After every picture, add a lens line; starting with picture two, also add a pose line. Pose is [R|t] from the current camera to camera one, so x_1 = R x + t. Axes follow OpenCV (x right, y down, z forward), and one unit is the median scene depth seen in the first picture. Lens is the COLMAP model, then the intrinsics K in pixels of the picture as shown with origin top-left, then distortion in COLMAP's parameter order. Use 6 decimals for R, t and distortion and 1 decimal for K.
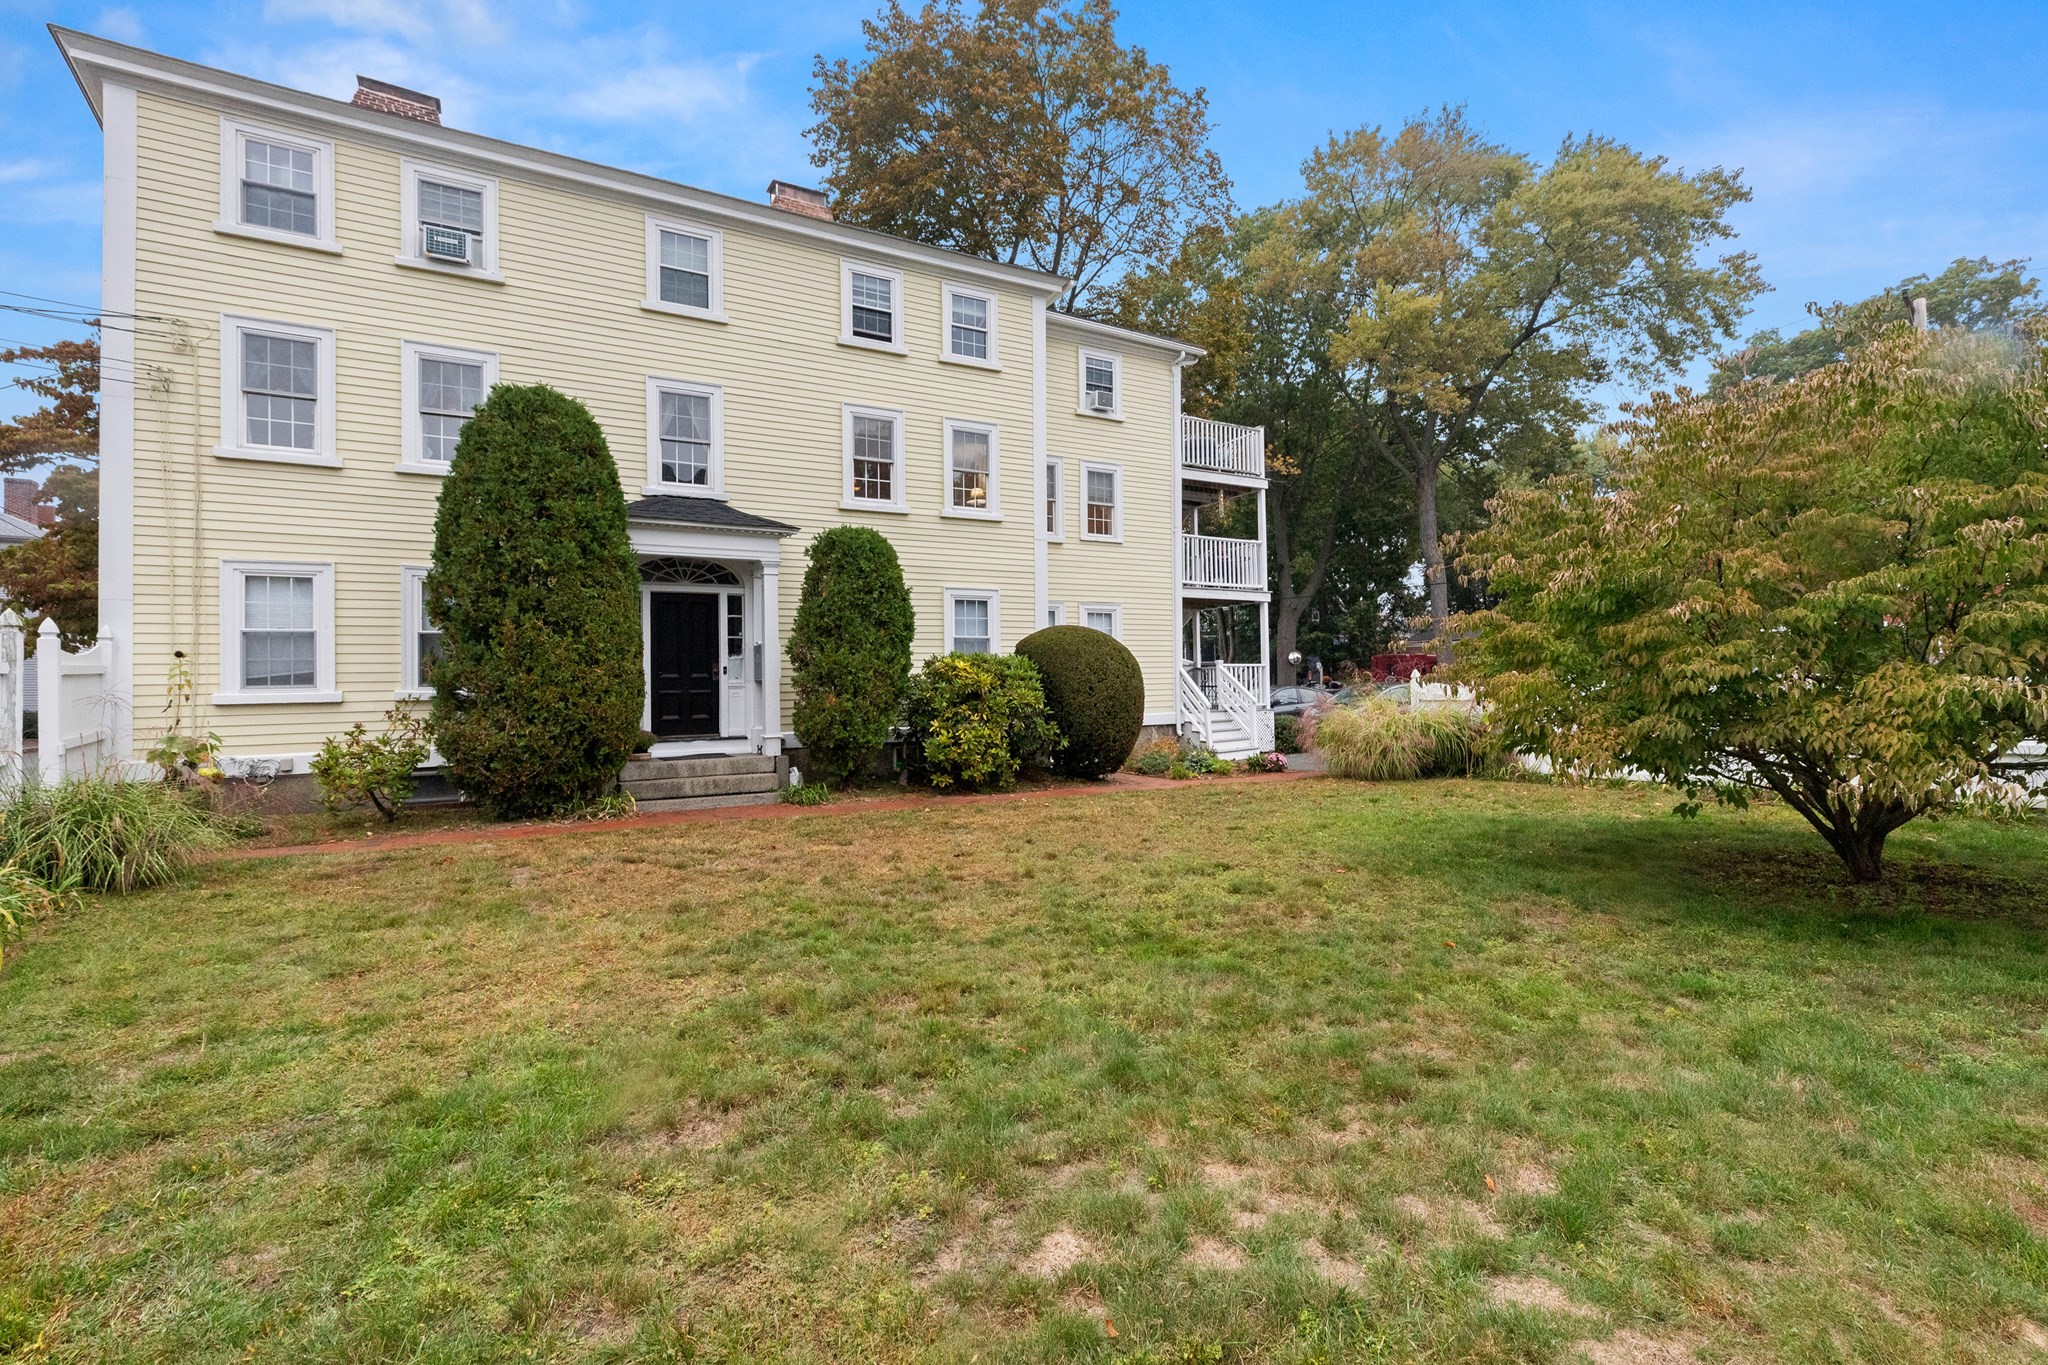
lens RADIAL K [[930.5, 0, 1024.8], [0, 930.5, 668.6], [0, 0, 1]] dist [0.008185, -0.000832]
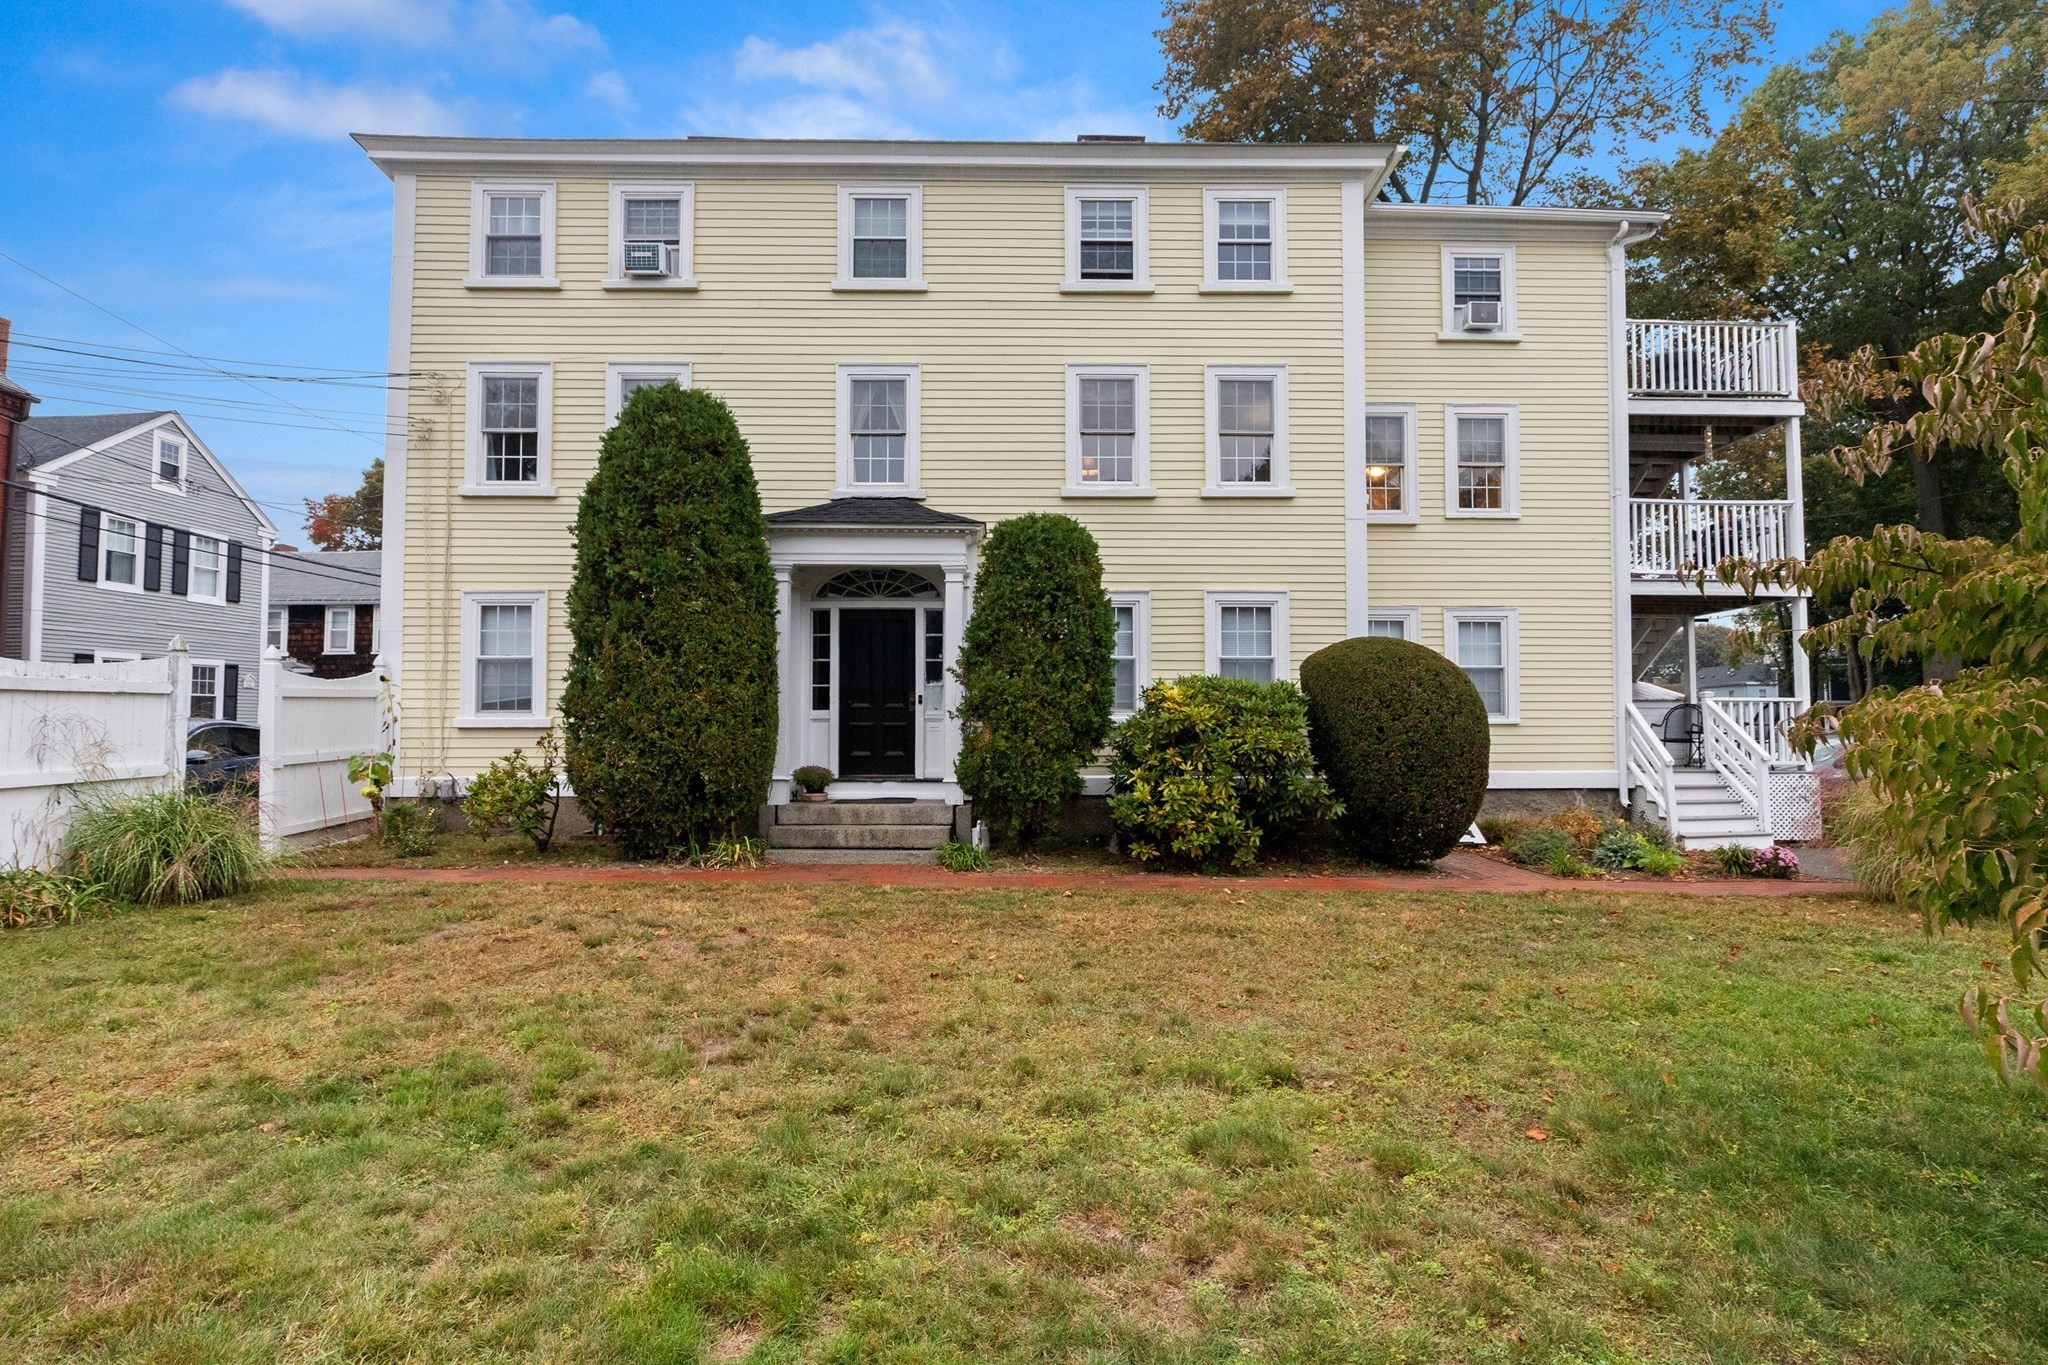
lens RADIAL K [[1005.0, 0, 1022.3], [0, 1005.0, 683.6], [0, 0, 1]] dist [-0.005834, 0.000743]
pose [[0.870851, -0.003693, -0.491534, 0.209402], [-0.007965, 0.999734, -0.021624, 0.006528], [0.491483, 0.022746, 0.870590, 0.261001]]
